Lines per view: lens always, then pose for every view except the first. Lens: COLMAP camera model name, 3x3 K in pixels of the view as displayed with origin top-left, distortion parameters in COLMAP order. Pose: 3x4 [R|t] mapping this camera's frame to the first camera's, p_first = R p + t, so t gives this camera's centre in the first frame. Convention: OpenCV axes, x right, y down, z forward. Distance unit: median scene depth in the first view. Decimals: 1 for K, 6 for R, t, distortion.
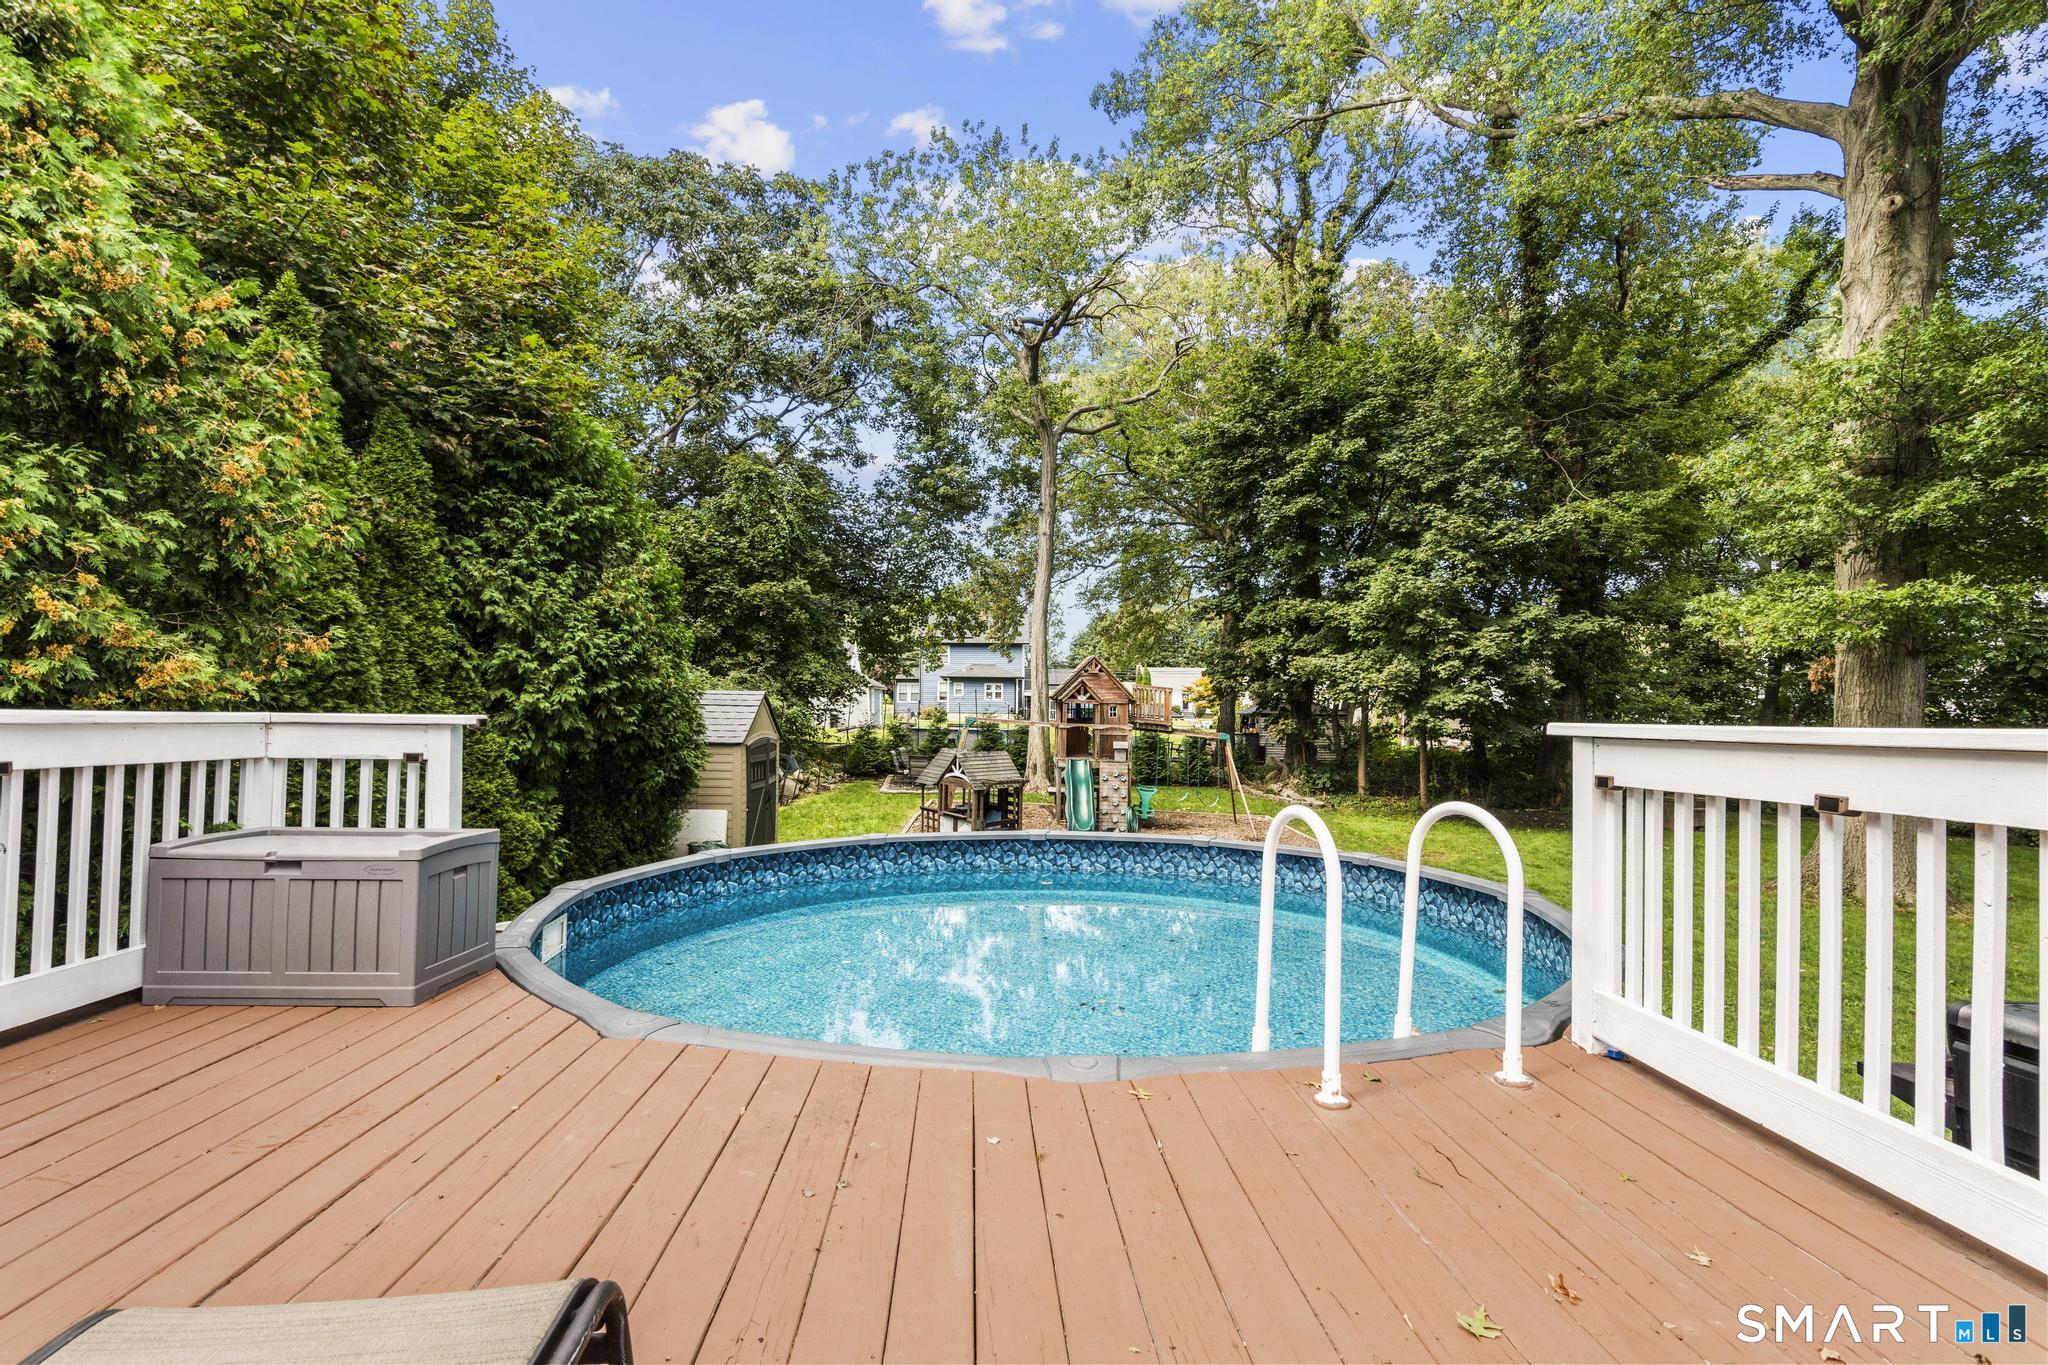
lens RADIAL K [[919.2, 0, 1024.0], [0, 919.2, 682.5], [0, 0, 1]] dist [-0.022223, 0.000078]
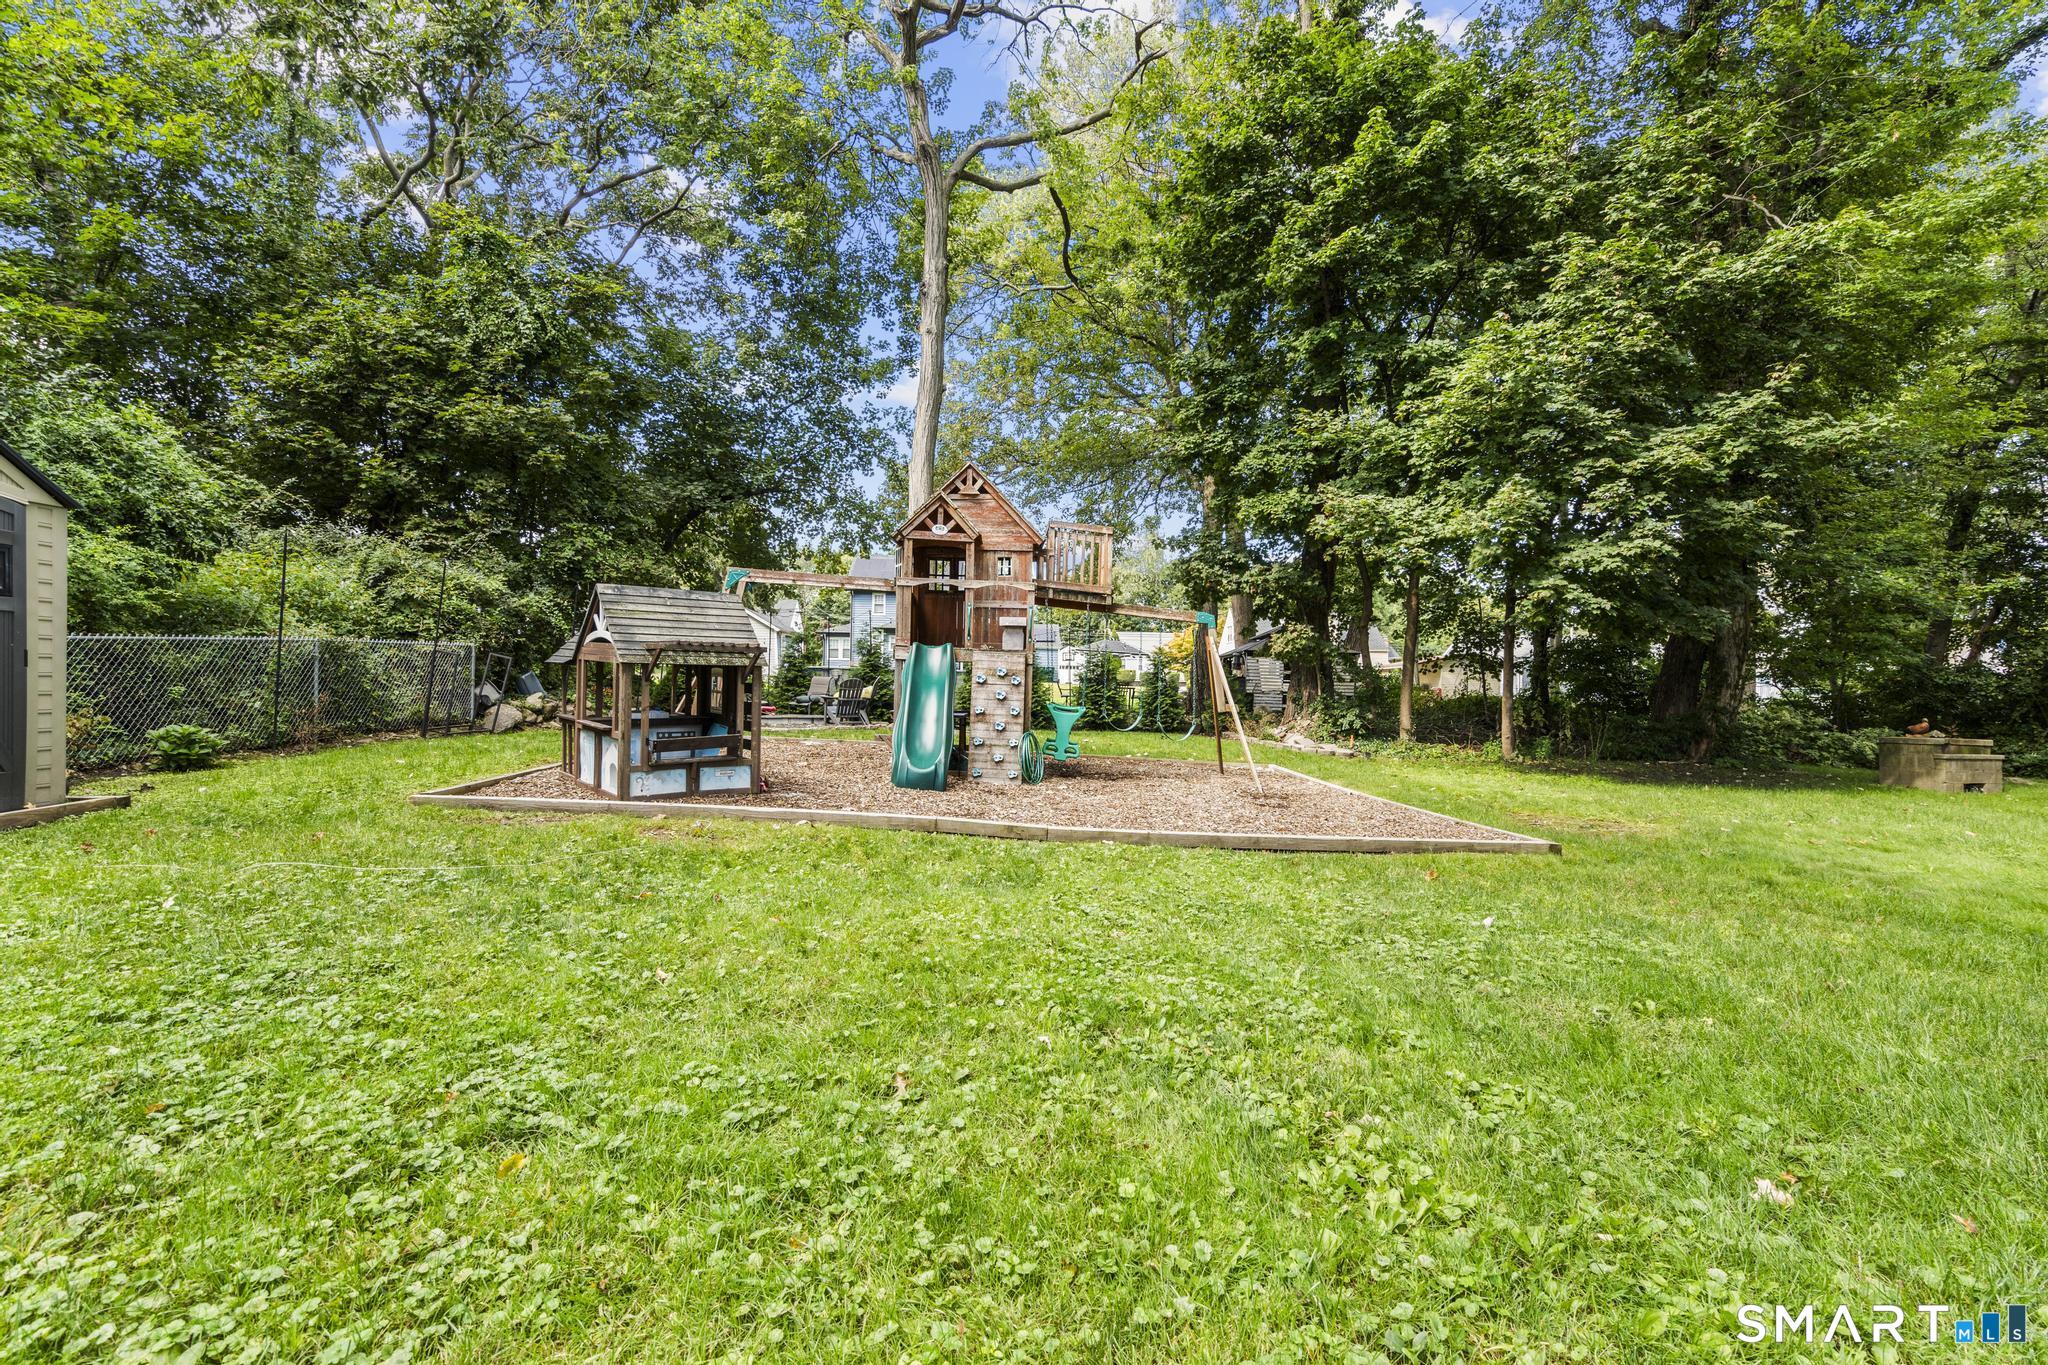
lens RADIAL K [[935.9, 0, 1024.0], [0, 935.9, 682.5], [0, 0, 1]] dist [-0.005294, 0.000576]
pose [[0.999560, 0.006322, 0.028989, 0.081016], [-0.006998, 0.999704, 0.023283, 0.077752], [-0.028833, -0.023476, 0.999309, 0.382991]]
